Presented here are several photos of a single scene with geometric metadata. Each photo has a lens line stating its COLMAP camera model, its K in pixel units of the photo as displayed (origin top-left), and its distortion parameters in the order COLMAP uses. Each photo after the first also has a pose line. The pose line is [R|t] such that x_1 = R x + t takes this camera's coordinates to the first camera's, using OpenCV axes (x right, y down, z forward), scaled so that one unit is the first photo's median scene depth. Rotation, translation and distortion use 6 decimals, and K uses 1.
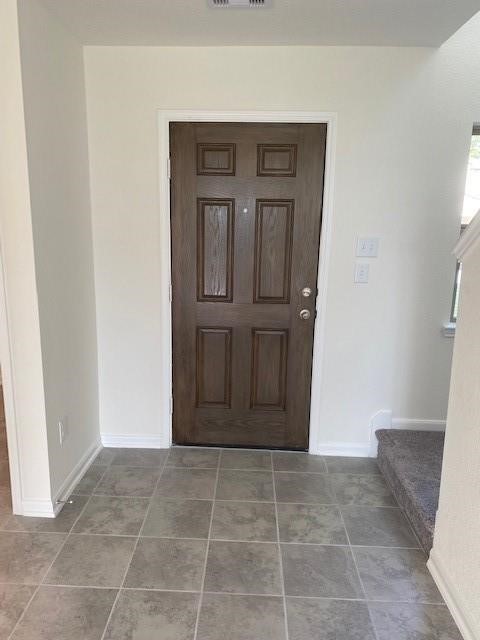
lens RADIAL K [[490.5, 0, 238.7], [0, 490.5, 323.9], [0, 0, 1]] dist [0.053927, -0.044747]
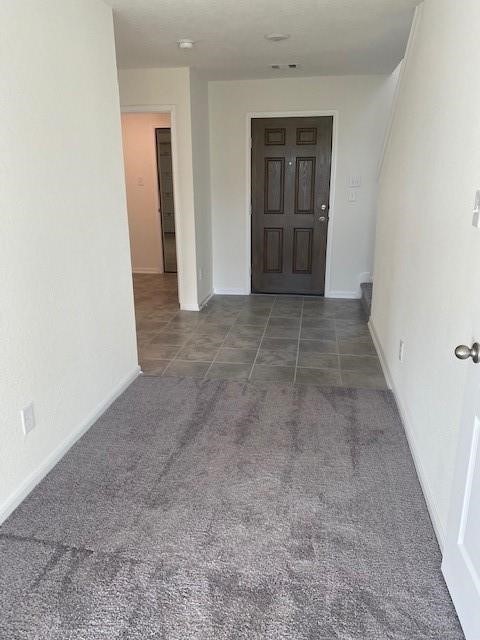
lens RADIAL K [[490.5, 0, 225.7], [0, 490.5, 322.3], [0, 0, 1]] dist [0.053927, -0.044747]
pose [[0.988342, 0.014002, -0.151606, 0.065628], [-0.001341, 0.996524, 0.083293, 0.227711], [0.152246, -0.082119, 0.984925, -0.989750]]
